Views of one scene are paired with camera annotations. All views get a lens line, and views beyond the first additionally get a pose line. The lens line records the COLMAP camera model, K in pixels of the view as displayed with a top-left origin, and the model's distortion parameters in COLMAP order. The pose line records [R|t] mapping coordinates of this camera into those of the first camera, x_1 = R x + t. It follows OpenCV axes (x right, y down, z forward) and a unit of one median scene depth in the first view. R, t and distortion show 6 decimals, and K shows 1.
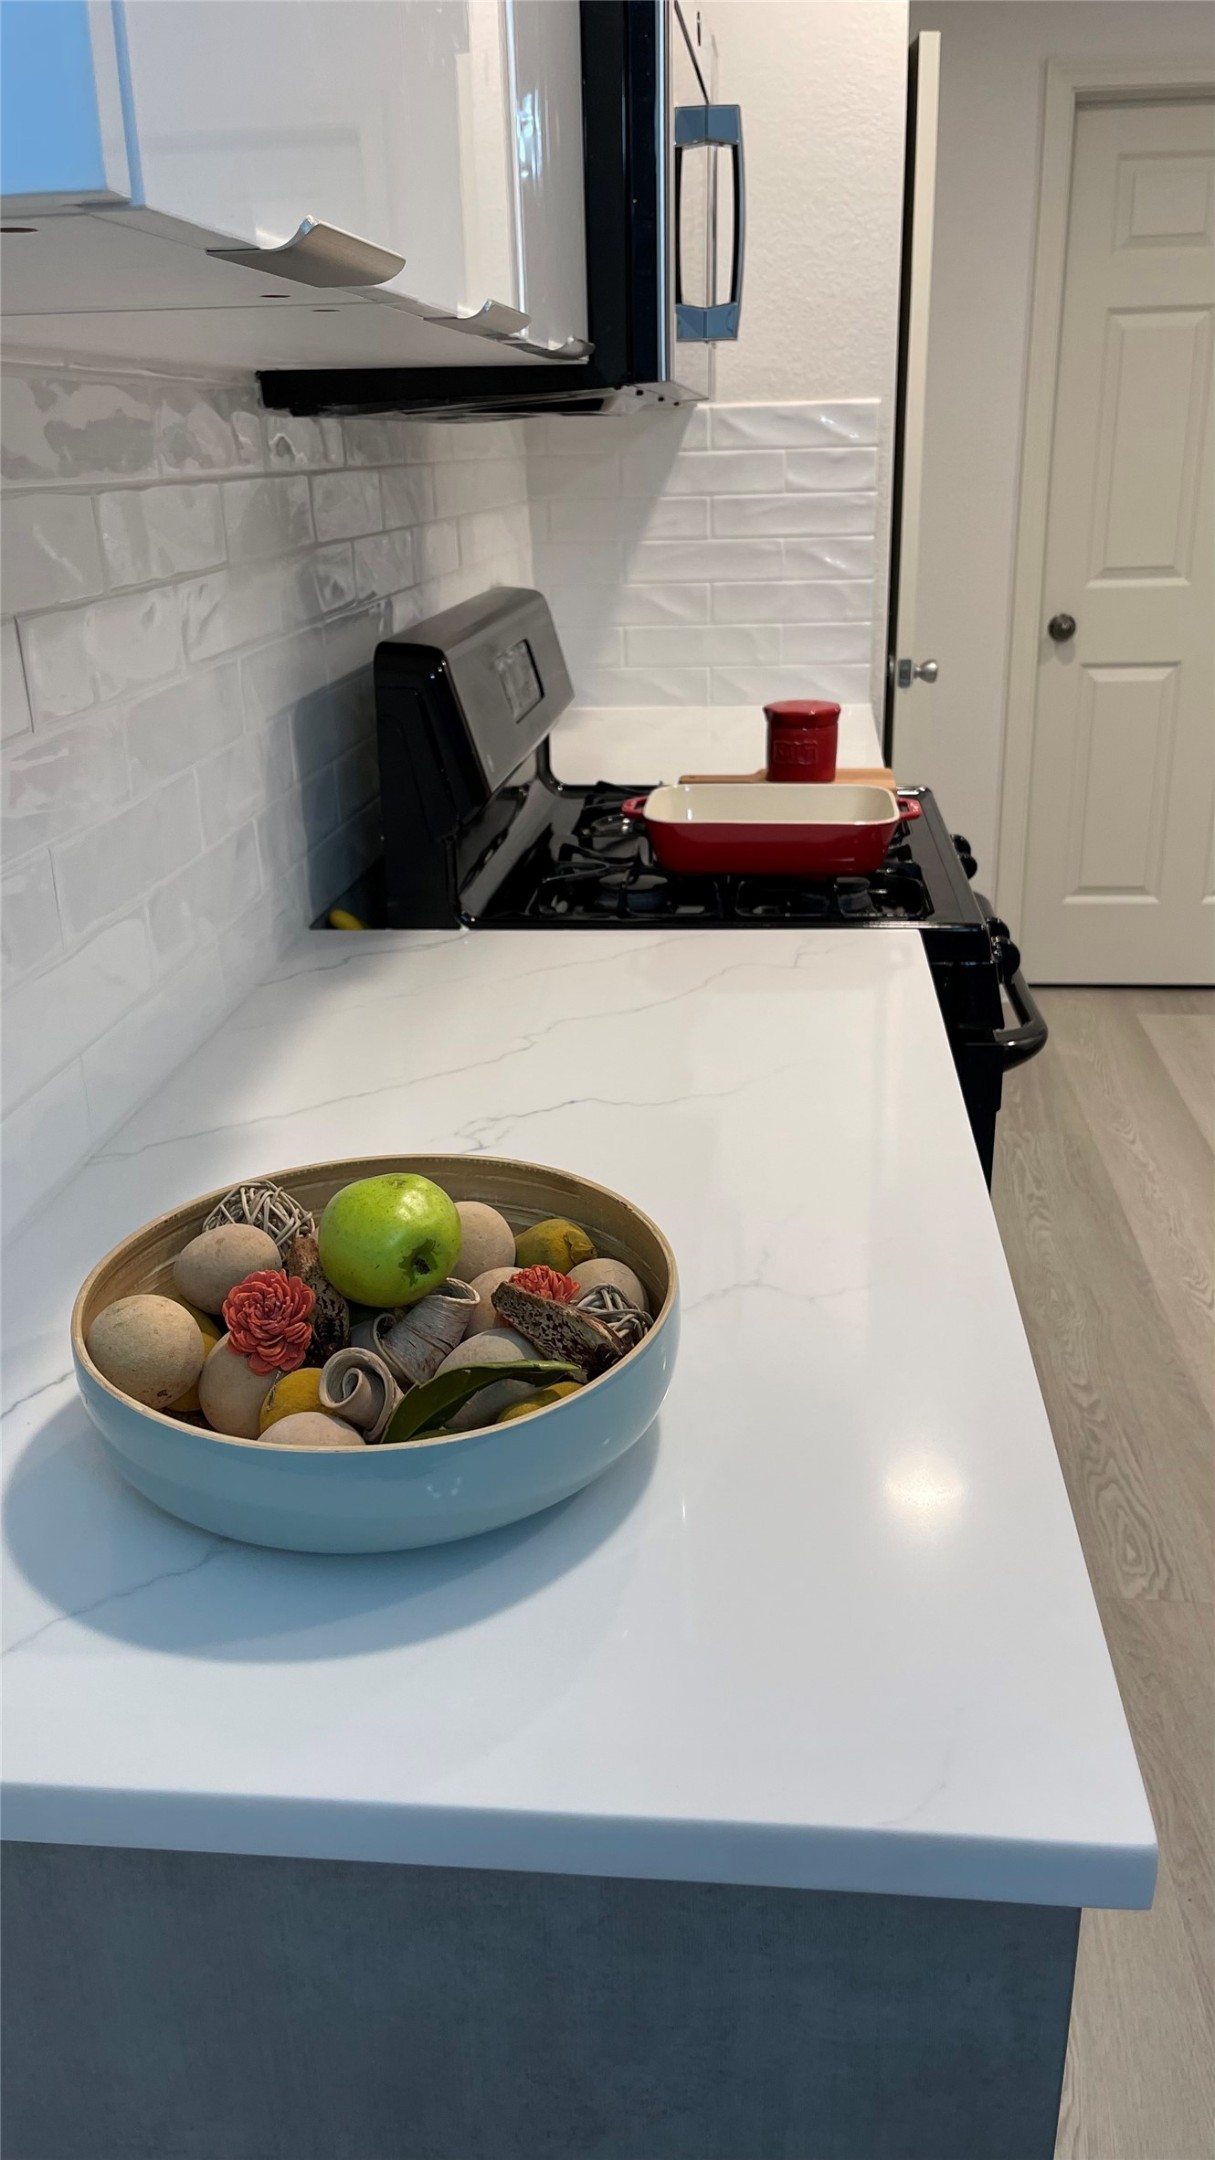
lens RADIAL K [[1653.8, 0, 610.9], [0, 1653.8, 1089.4], [0, 0, 1]] dist [0.030308, -0.018439]
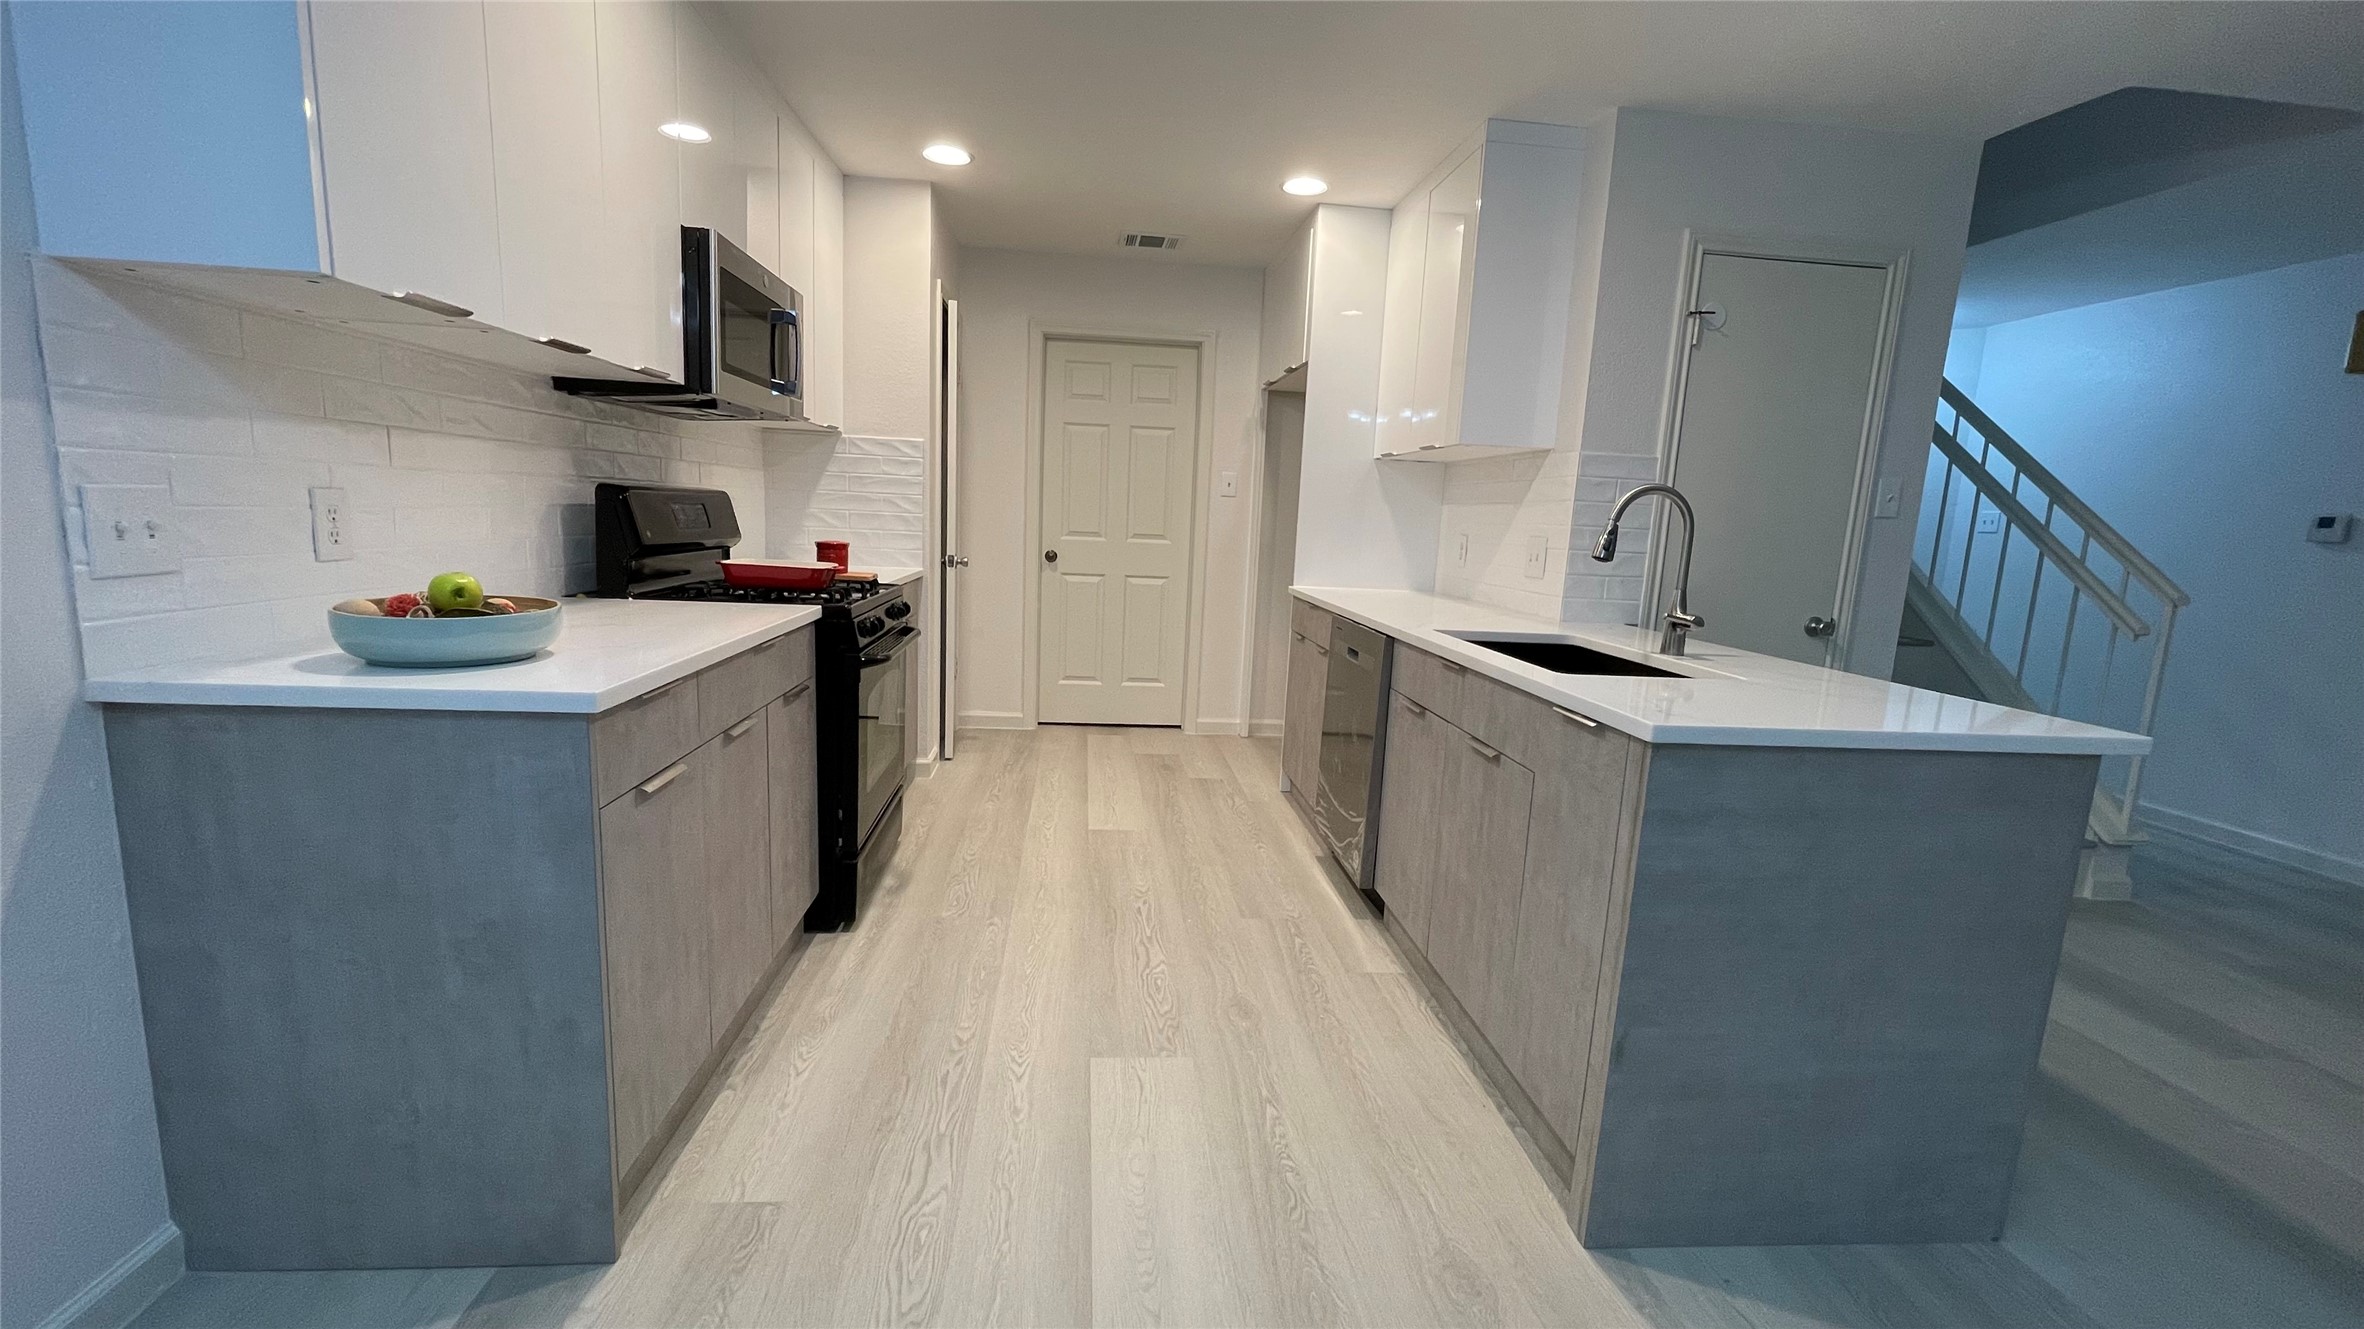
lens RADIAL K [[961.5, 0, 1171.0], [0, 961.5, 668.5], [0, 0, 1]] dist [-0.003555, 0.000562]
pose [[0.977854, 0.038578, 0.205704, 0.226494], [0.004585, 0.978681, -0.205336, 0.167000], [-0.209240, 0.201732, 0.956830, -0.277589]]
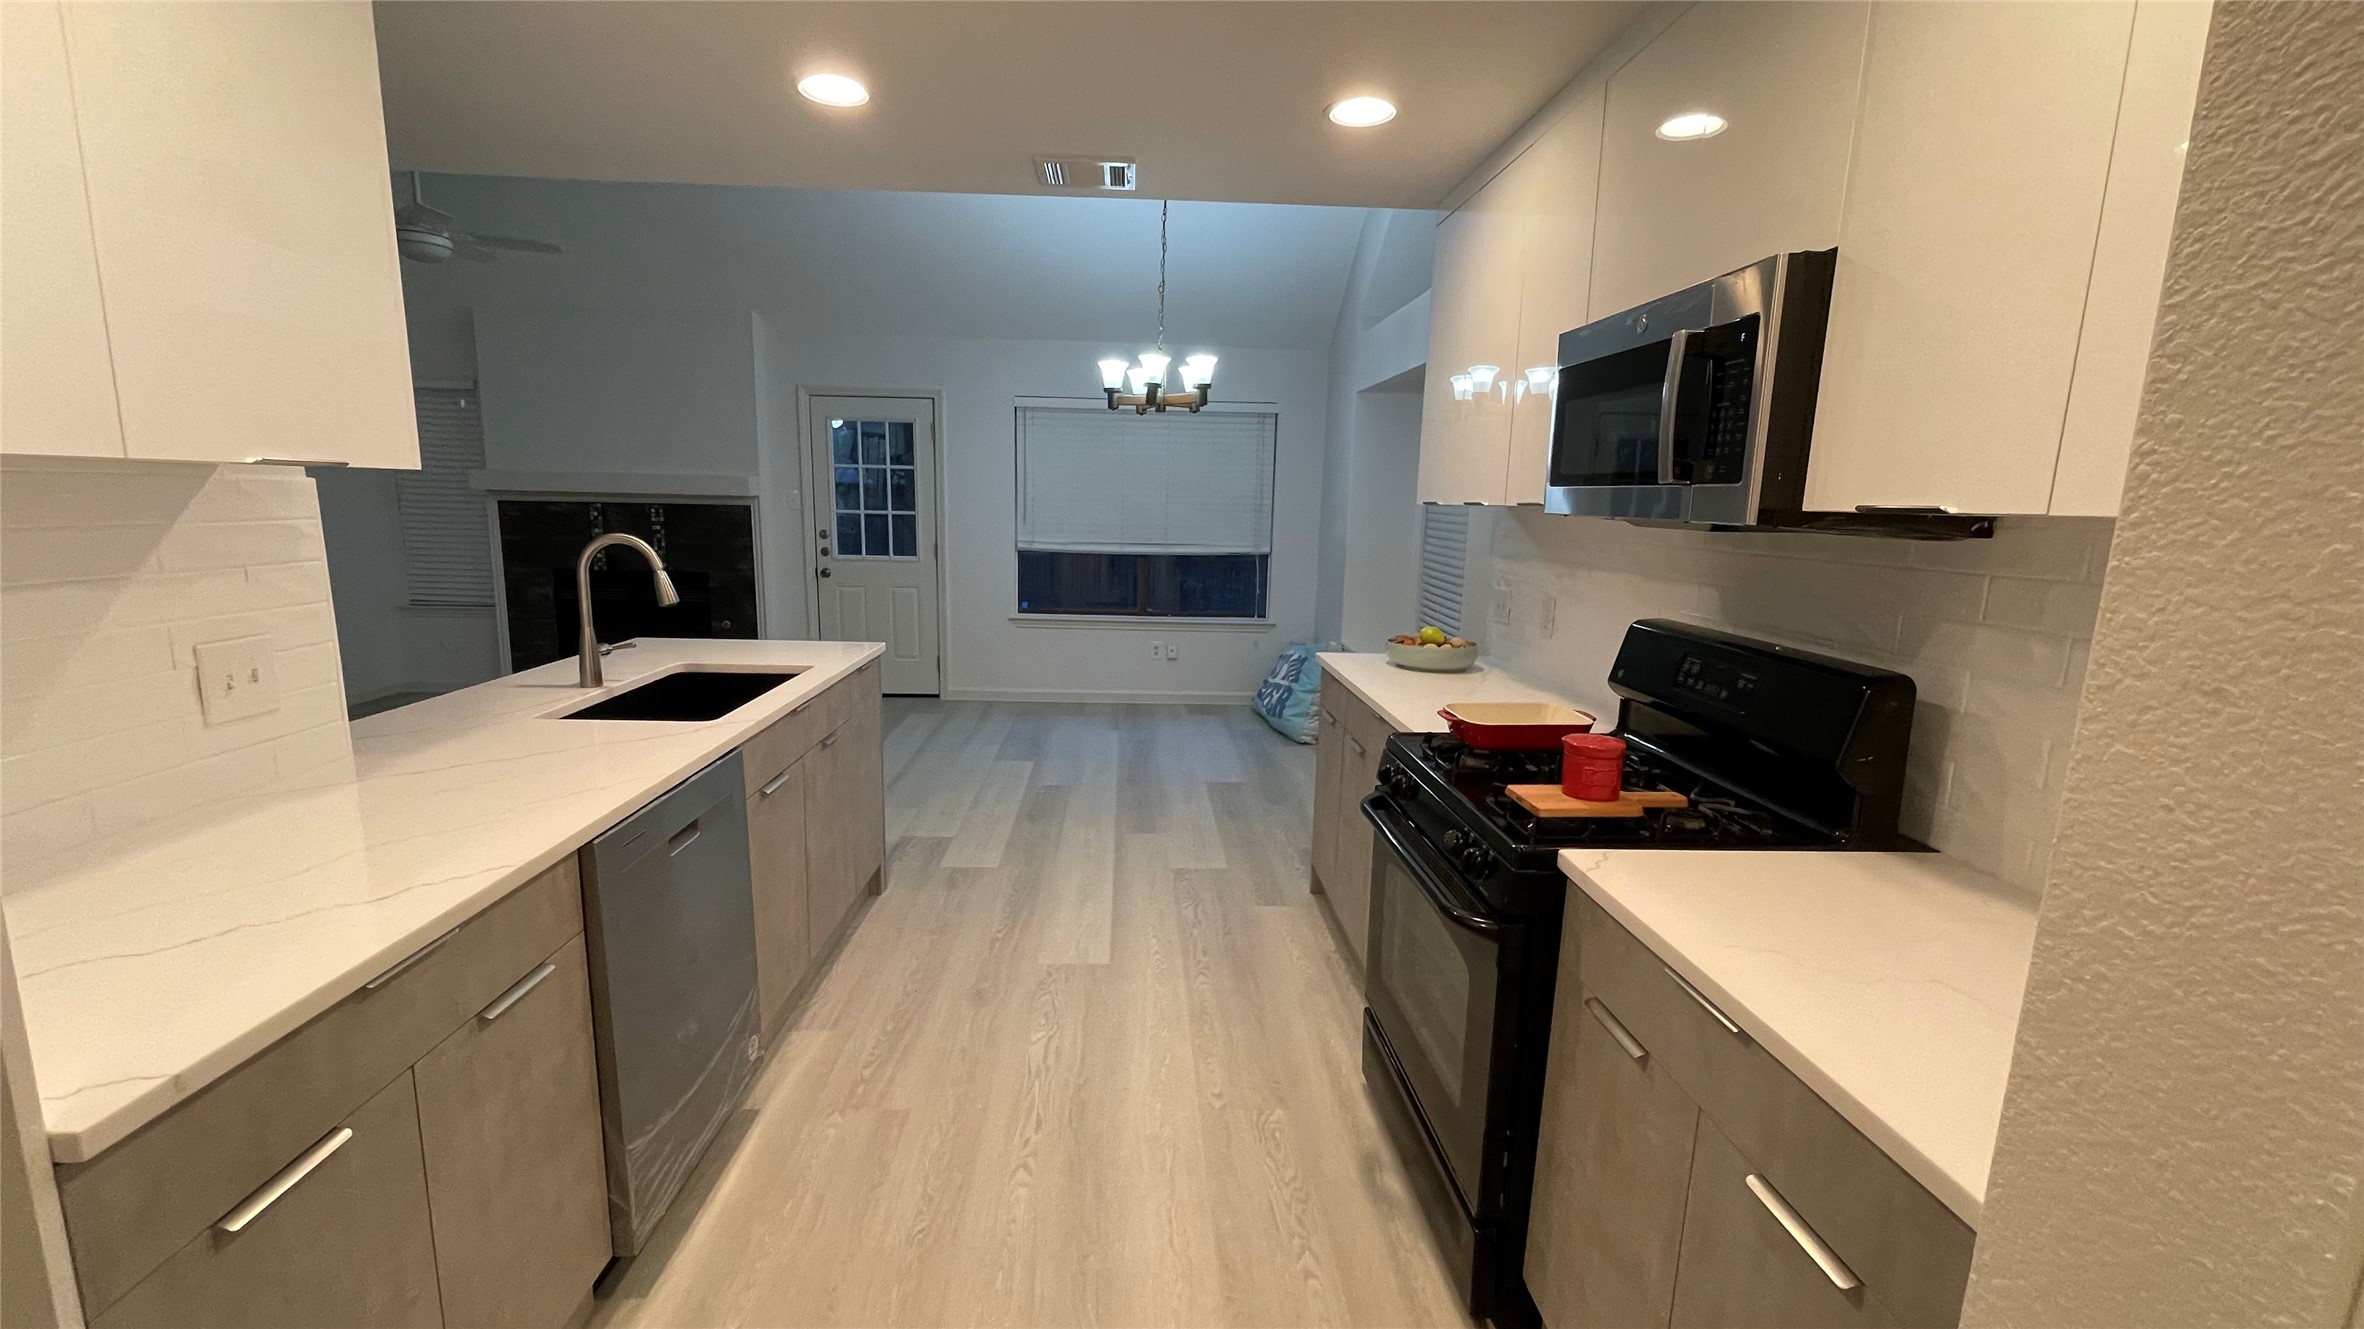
lens RADIAL K [[961.5, 0, 1166.3], [0, 961.5, 665.5], [0, 0, 1]] dist [-0.003555, 0.000562]
pose [[-0.988842, 0.021812, -0.147365, 0.403191], [-0.057983, 0.854862, 0.515605, -0.470528], [0.137223, 0.518396, -0.844059, 1.128032]]
